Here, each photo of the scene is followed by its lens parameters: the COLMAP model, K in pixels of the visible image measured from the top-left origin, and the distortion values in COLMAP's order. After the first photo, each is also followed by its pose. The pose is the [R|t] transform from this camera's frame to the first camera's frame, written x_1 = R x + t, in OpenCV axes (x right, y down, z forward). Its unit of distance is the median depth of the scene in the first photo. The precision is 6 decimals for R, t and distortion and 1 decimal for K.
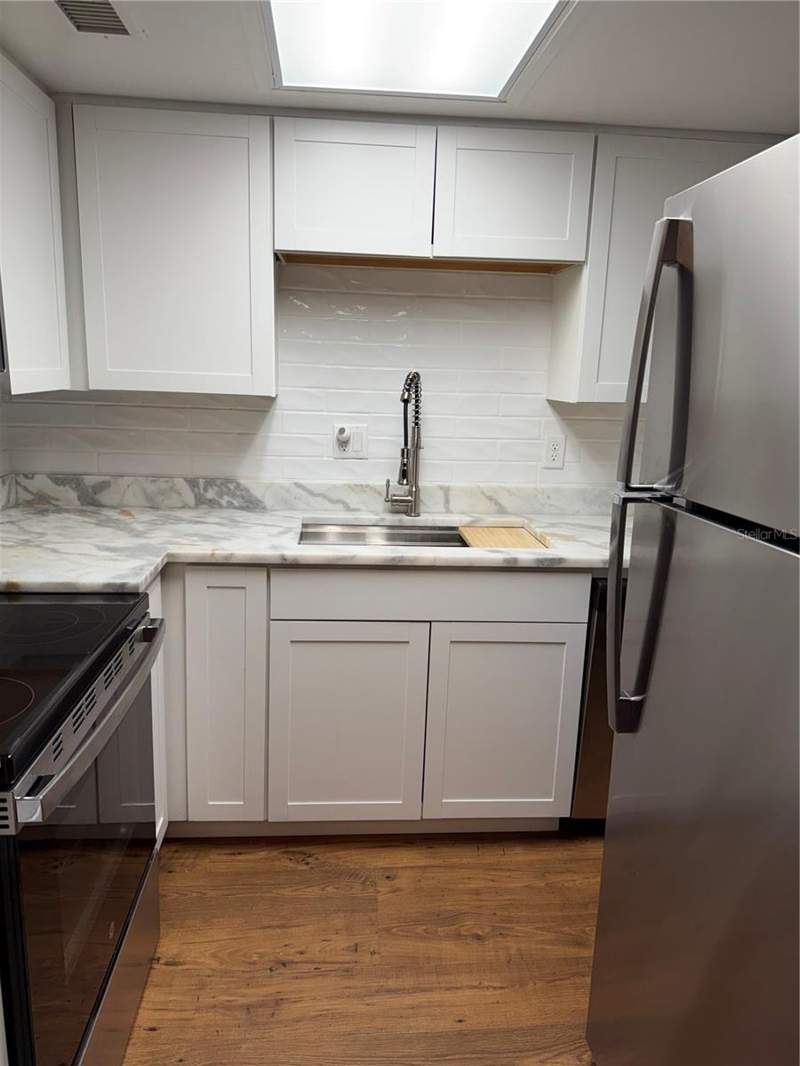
lens RADIAL K [[770.4, 0, 400.0], [0, 770.4, 533.0], [0, 0, 1]] dist [0.093404, -0.102927]
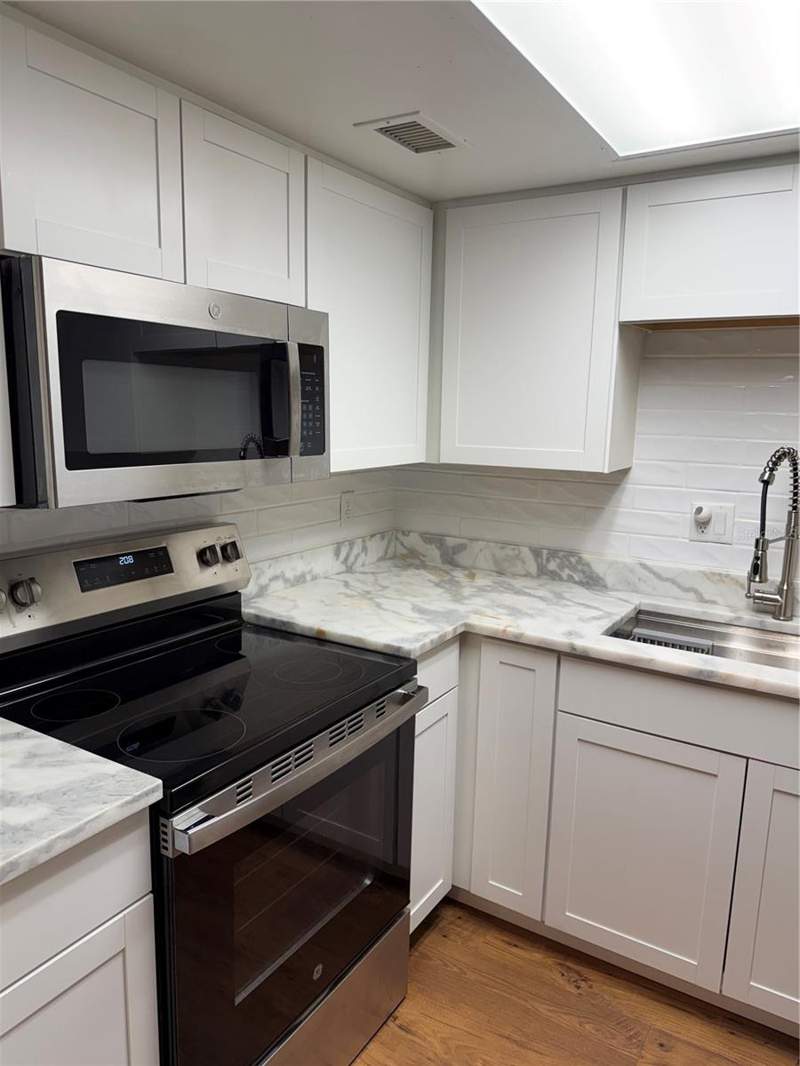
lens RADIAL K [[770.4, 0, 400.0], [0, 770.4, 533.0], [0, 0, 1]] dist [0.093404, -0.102927]
pose [[0.800976, 0.085485, -0.592563, 0.185941], [-0.120302, 0.992547, -0.019426, -0.050270], [0.586486, 0.086846, 0.805290, 0.089128]]
